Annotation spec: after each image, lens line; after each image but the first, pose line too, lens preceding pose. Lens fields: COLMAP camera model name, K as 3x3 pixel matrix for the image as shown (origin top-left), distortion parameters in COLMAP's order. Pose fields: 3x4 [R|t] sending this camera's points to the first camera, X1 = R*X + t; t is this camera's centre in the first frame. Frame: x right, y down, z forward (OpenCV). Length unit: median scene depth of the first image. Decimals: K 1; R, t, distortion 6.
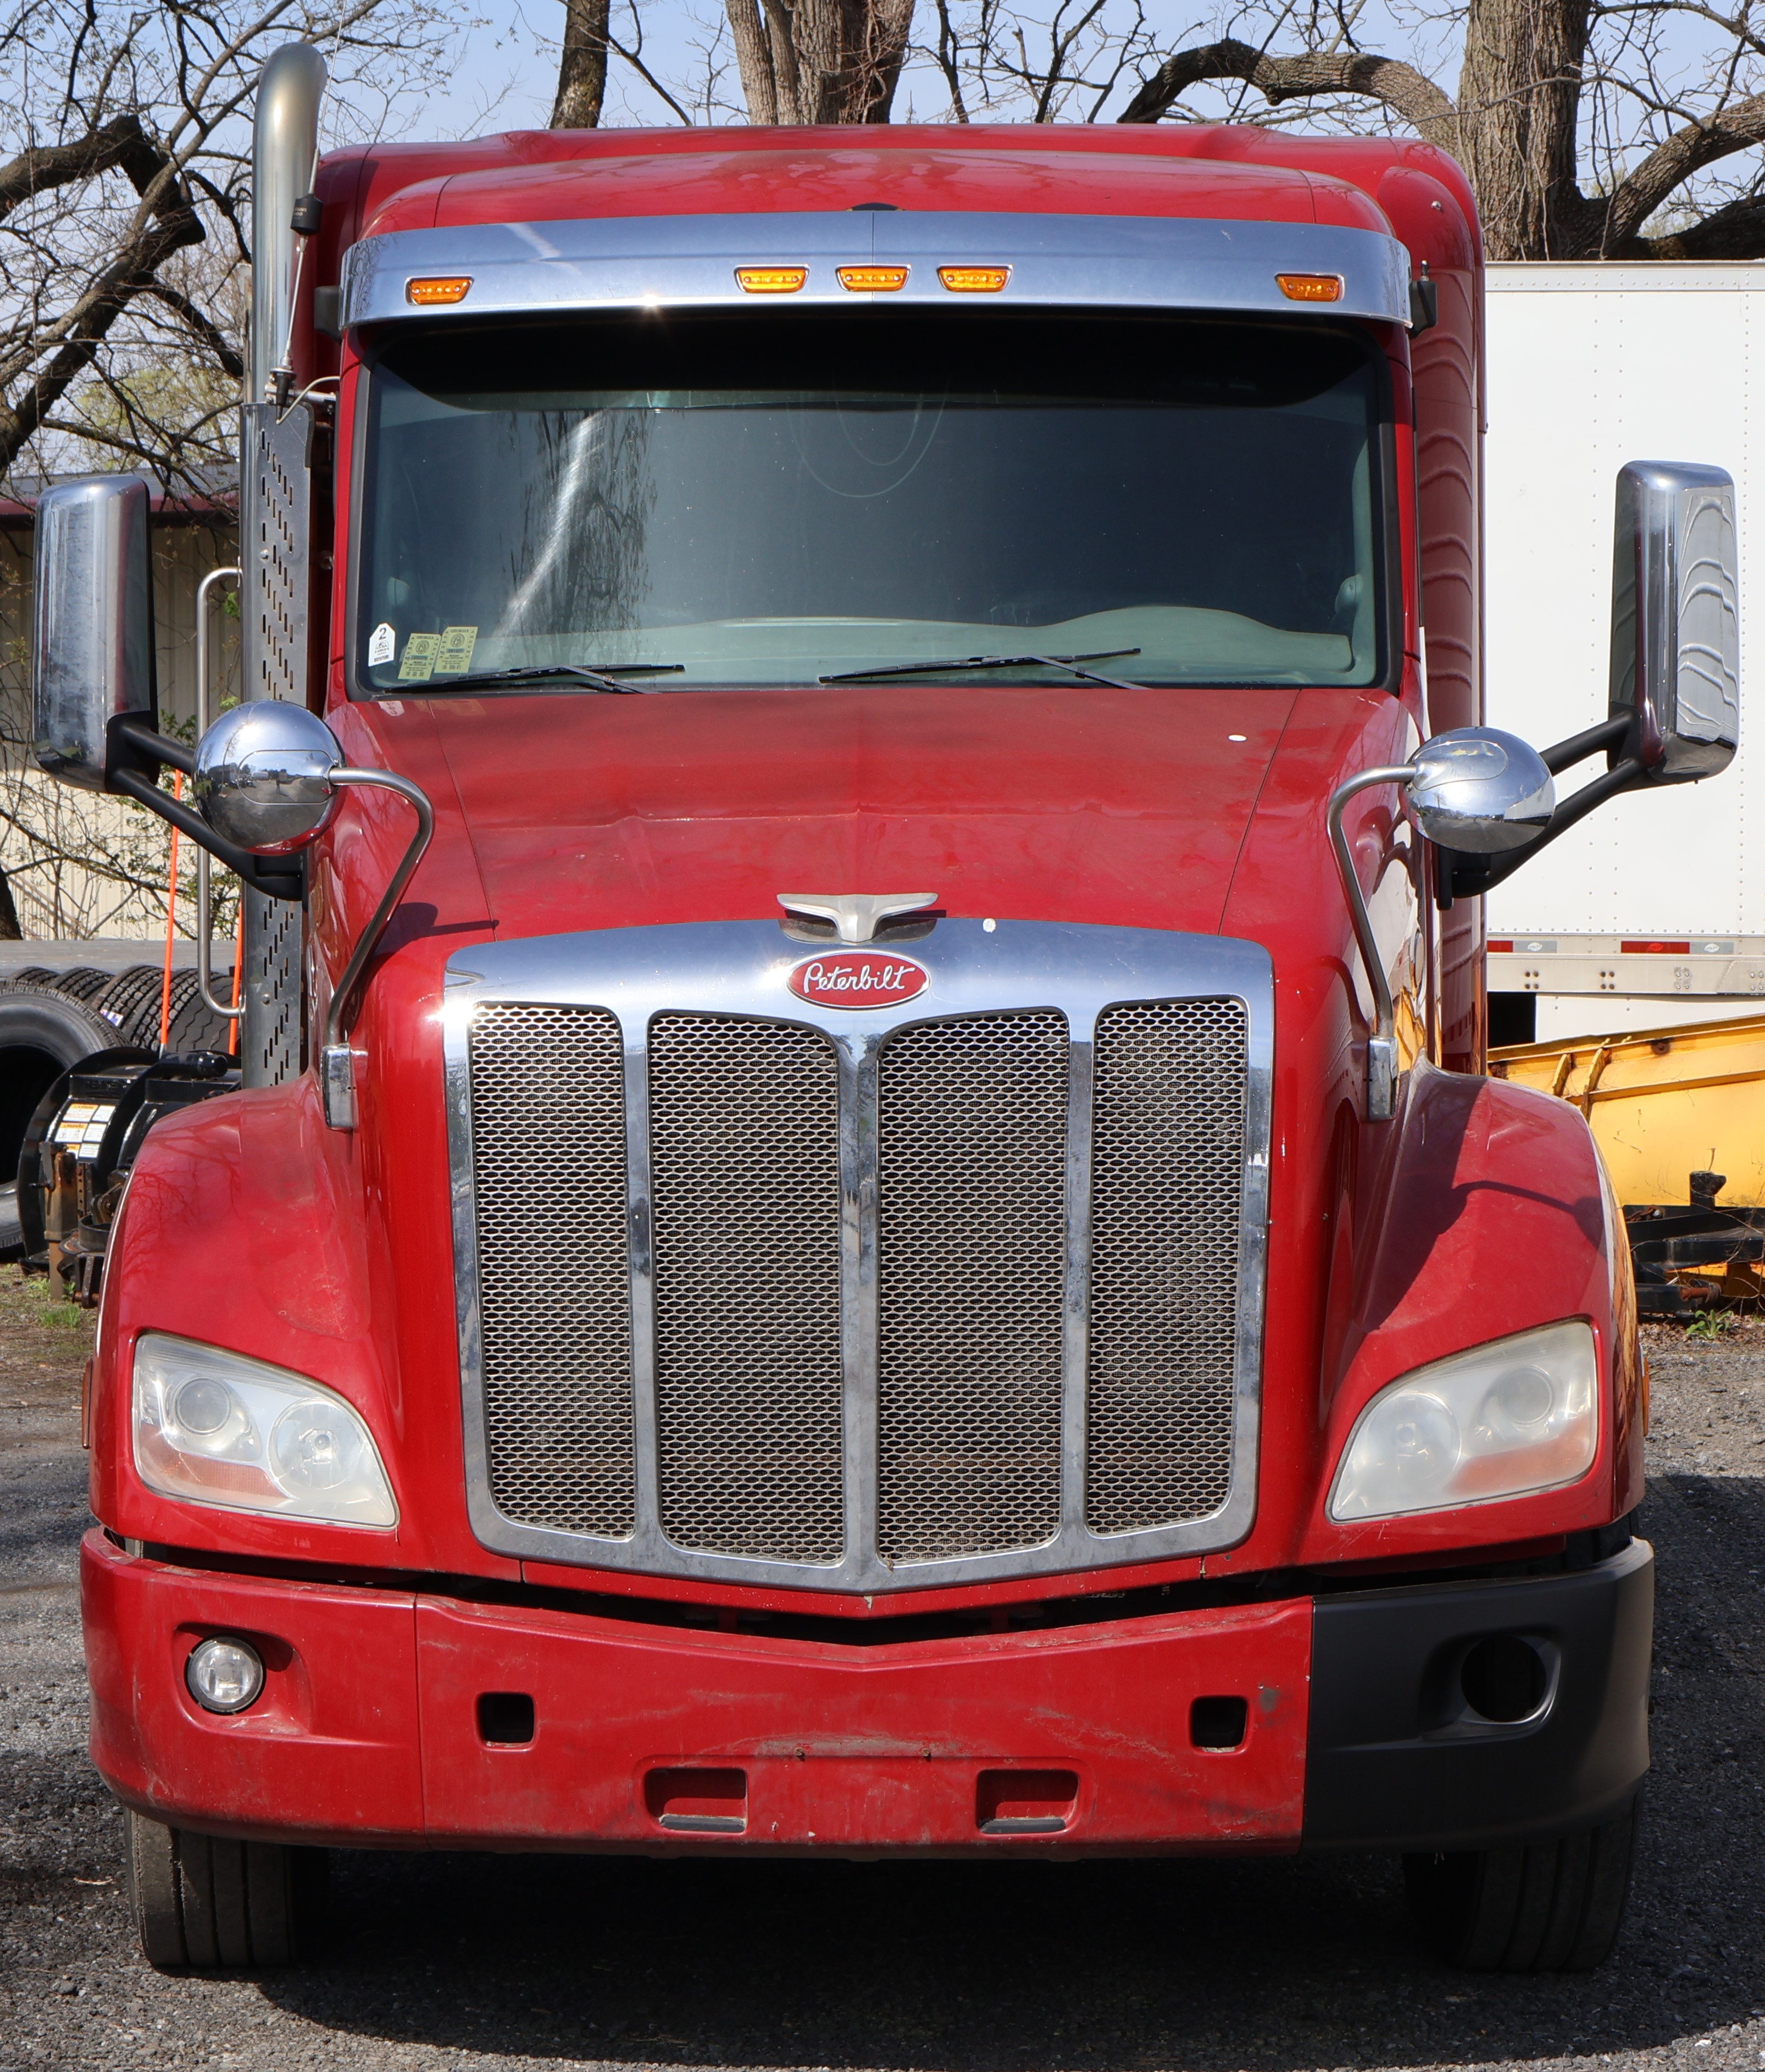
lens RADIAL K [[5446.7, 0, 882.7], [0, 5446.7, 1034.7], [0, 0, 1]] dist [-0.025358, 0.000000]
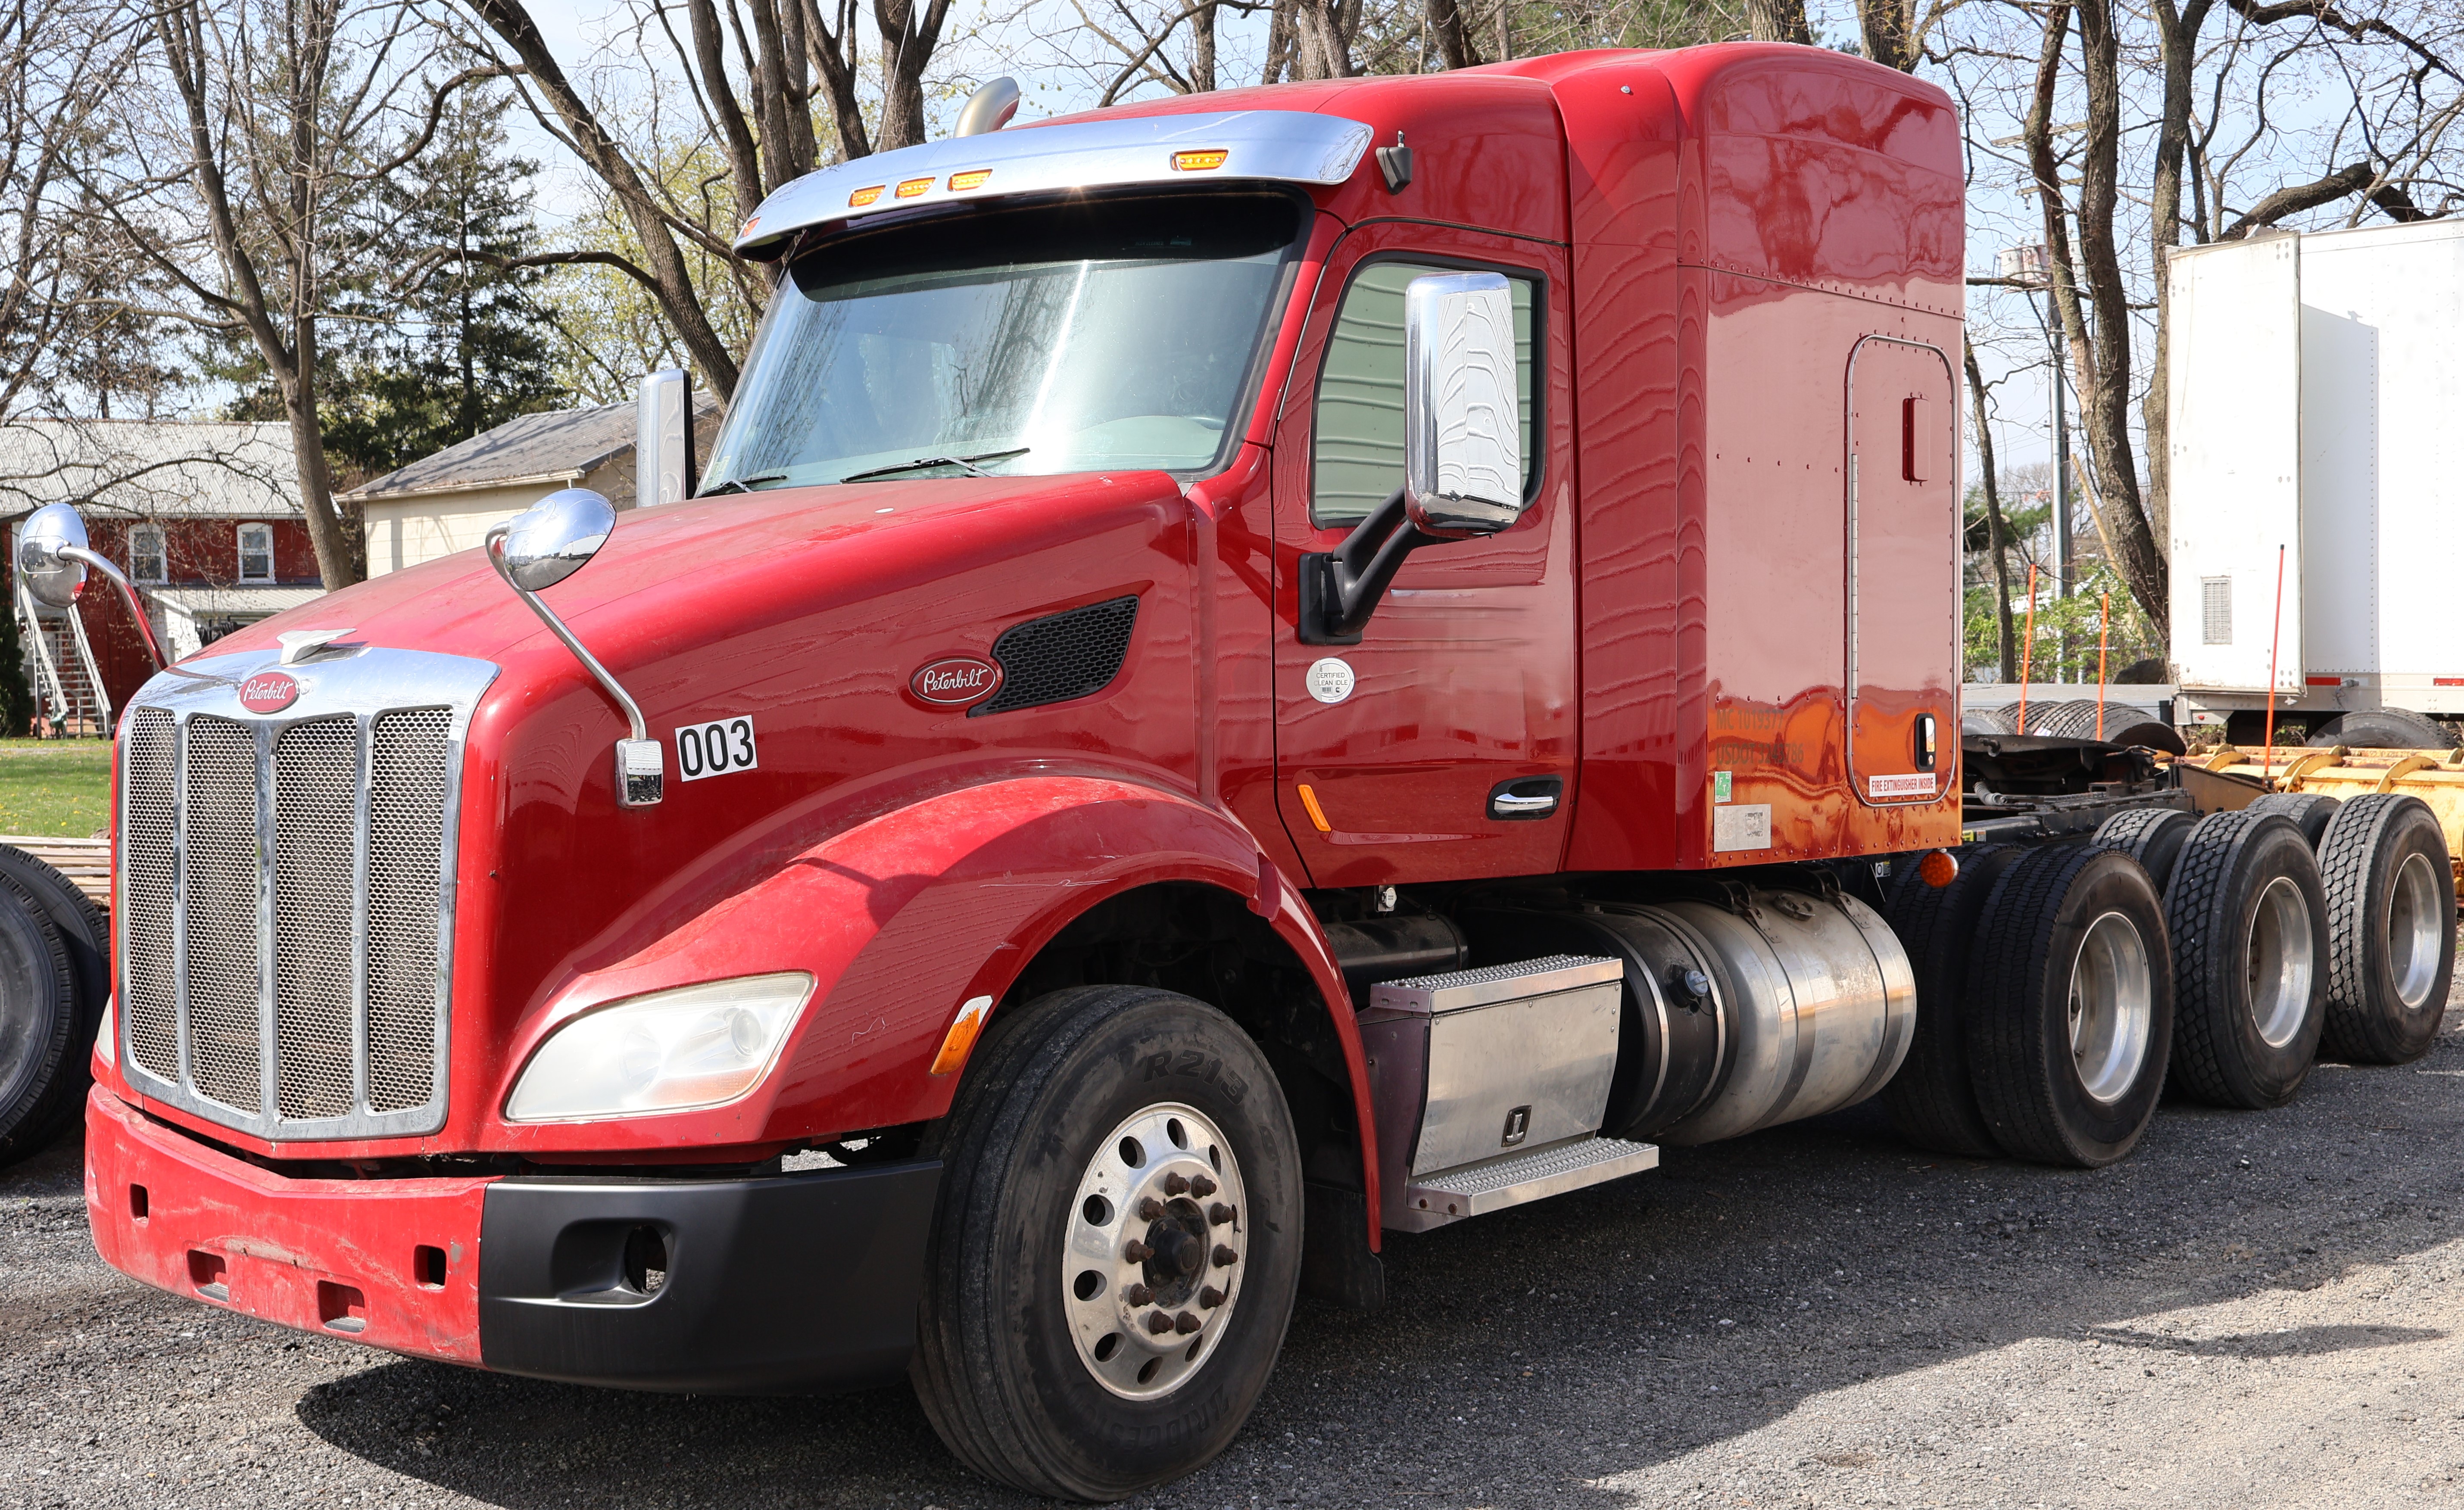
lens RADIAL K [[2942.9, 0, 1236.3], [0, 2942.9, 751.3], [0, 0, 1]] dist [-0.022159, 0.000000]
pose [[0.790627, 0.016586, -0.612074, 0.638451], [-0.012645, 0.999862, 0.010760, -0.006416], [0.612168, -0.000768, 0.790728, 0.562832]]
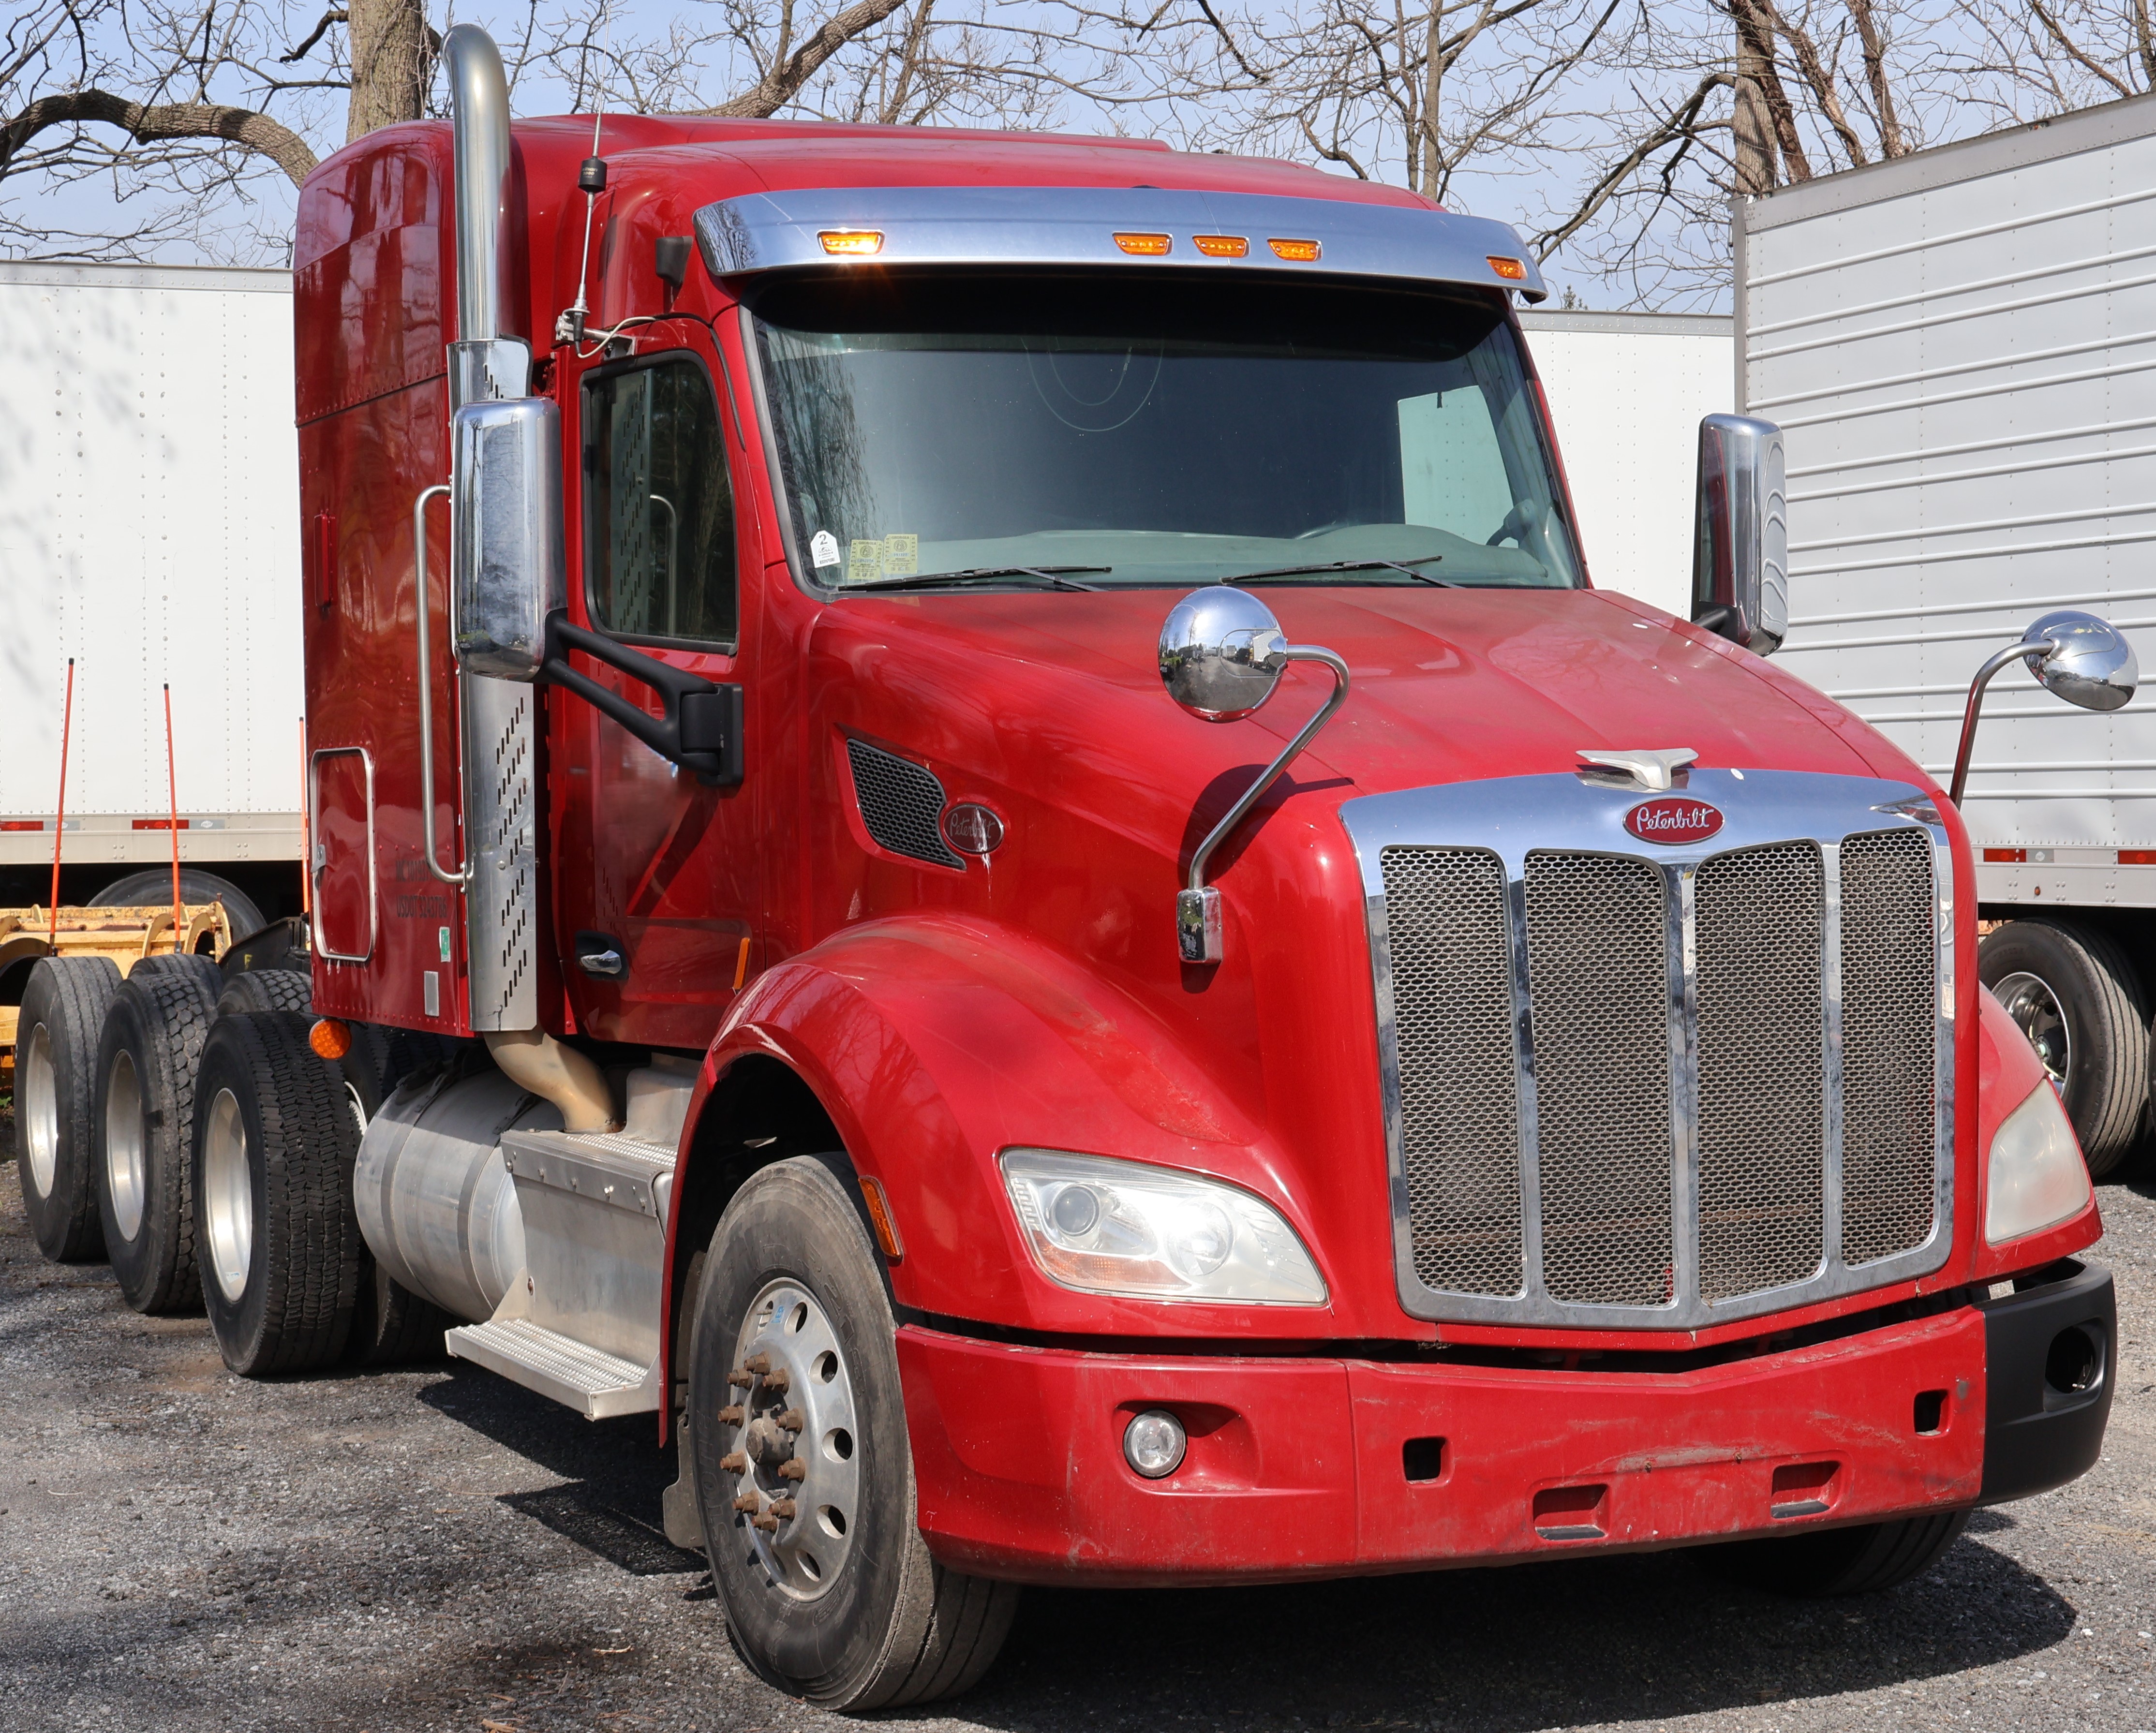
lens RADIAL K [[4104.3, 0, 1058.5], [0, 4104.3, 916.3], [0, 0, 1]] dist [0.000436, 0.000000]
pose [[0.903084, -0.031680, 0.428295, -0.515054], [0.029066, 0.999498, 0.012643, -0.004347], [-0.428480, 0.001031, 0.903551, 0.237803]]
